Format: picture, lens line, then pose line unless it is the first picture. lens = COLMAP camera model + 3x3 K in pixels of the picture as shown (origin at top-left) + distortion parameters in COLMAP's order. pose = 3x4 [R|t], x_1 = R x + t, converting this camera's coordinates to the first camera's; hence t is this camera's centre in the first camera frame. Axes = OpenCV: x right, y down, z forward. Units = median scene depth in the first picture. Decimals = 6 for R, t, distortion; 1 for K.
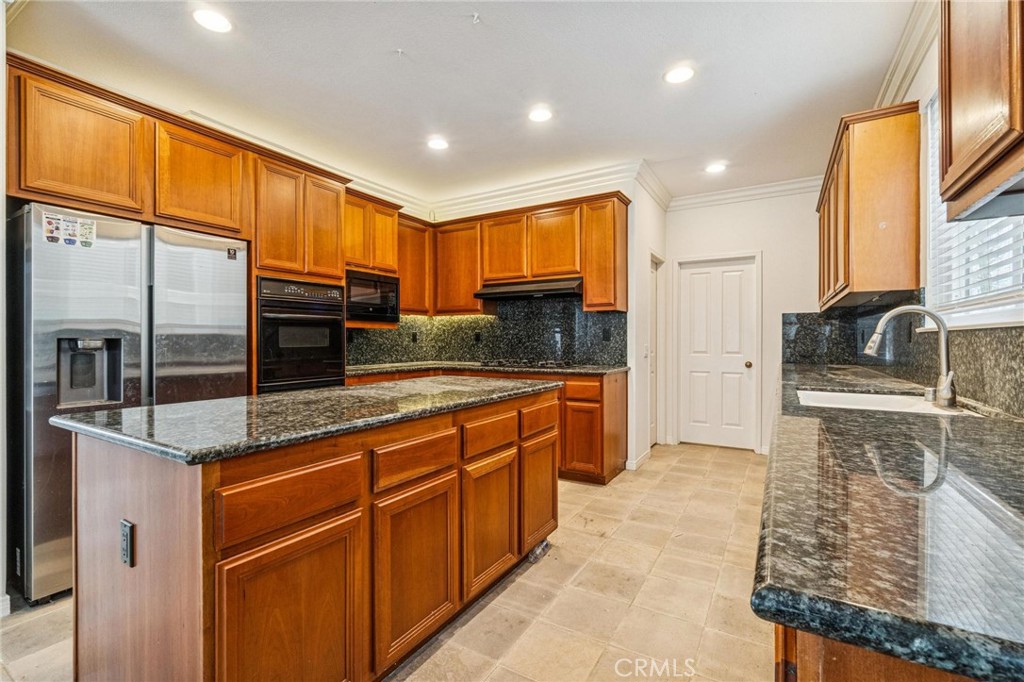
lens RADIAL K [[446.1, 0, 508.0], [0, 446.1, 340.8], [0, 0, 1]] dist [-0.000957, -0.000073]
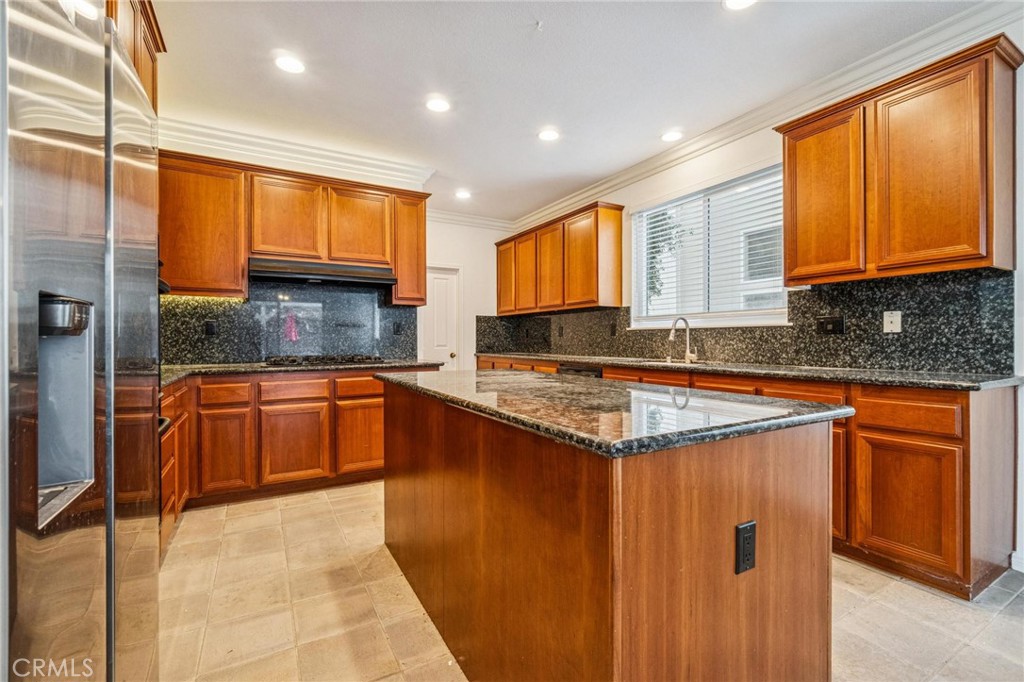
lens RADIAL K [[446.1, 0, 507.2], [0, 446.1, 340.2], [0, 0, 1]] dist [-0.000957, -0.000073]
pose [[0.490759, -0.001718, 0.871294, -0.498939], [0.001057, 0.999998, 0.001376, 0.010910], [-0.871295, 0.000246, 0.490760, 0.263691]]
